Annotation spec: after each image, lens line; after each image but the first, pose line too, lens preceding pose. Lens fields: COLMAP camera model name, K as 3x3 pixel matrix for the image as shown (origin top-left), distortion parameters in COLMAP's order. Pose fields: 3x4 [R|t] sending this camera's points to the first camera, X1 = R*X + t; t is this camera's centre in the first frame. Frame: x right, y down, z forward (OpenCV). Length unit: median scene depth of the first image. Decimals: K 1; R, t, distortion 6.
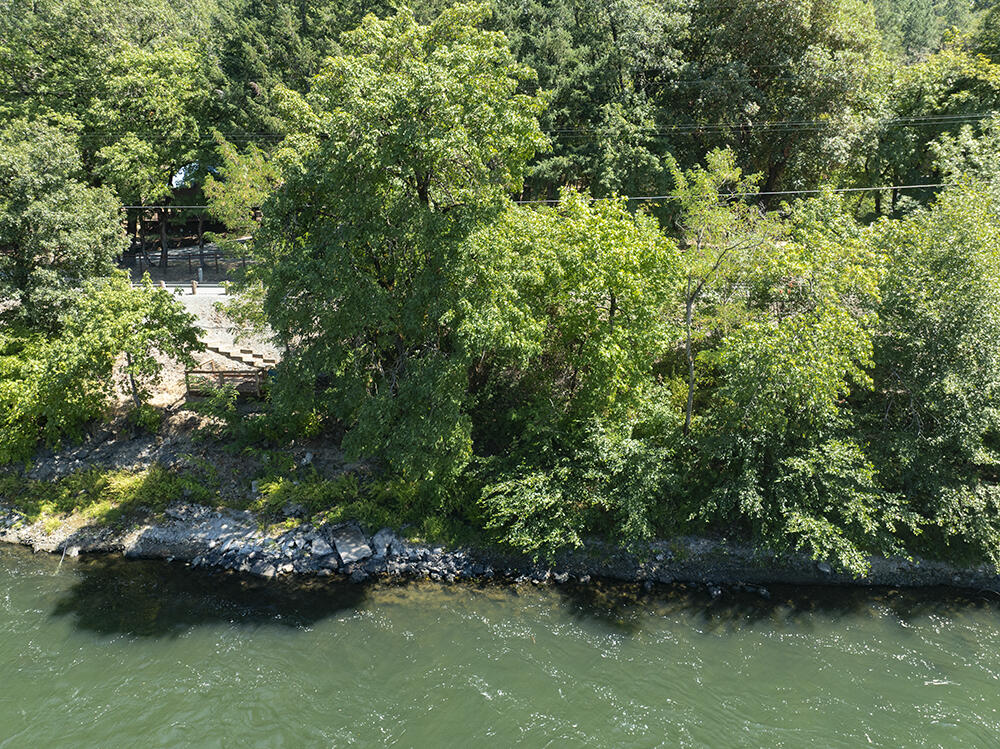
lens RADIAL K [[705.3, 0, 496.5], [0, 705.3, 377.5], [0, 0, 1]] dist [-0.035068, 0.003247]
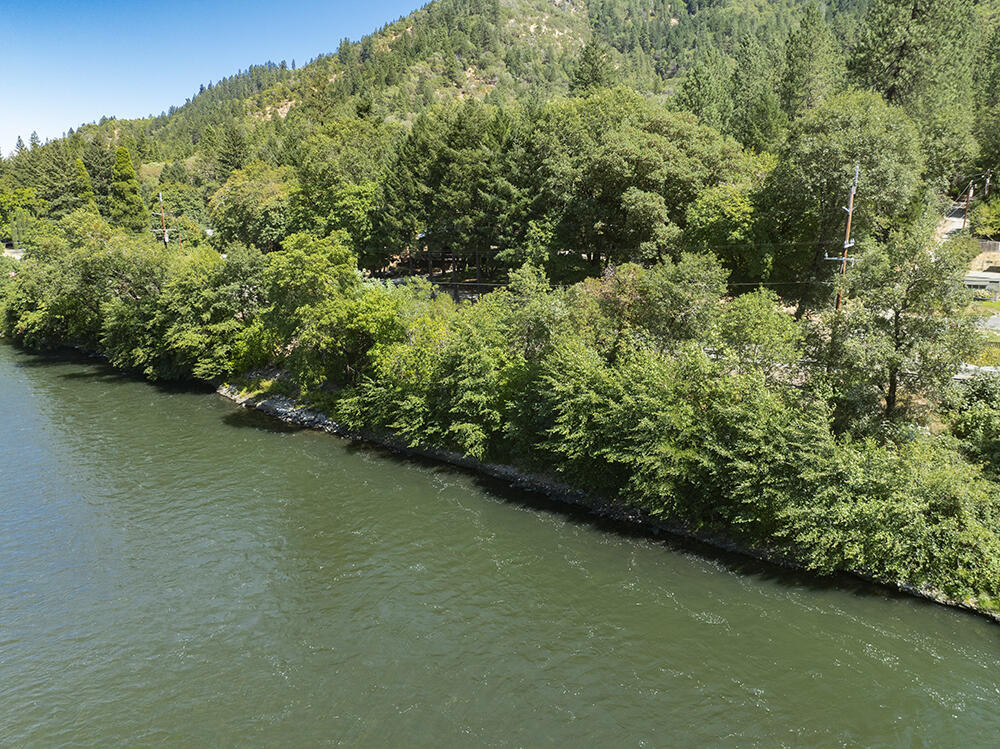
lens RADIAL K [[705.3, 0, 496.5], [0, 705.3, 377.5], [0, 0, 1]] dist [-0.035068, 0.003247]
pose [[0.843607, 0.128560, -0.521345, 1.566944], [-0.129949, 0.990935, 0.034082, -0.075817], [0.521000, 0.038997, 0.852665, -0.797667]]
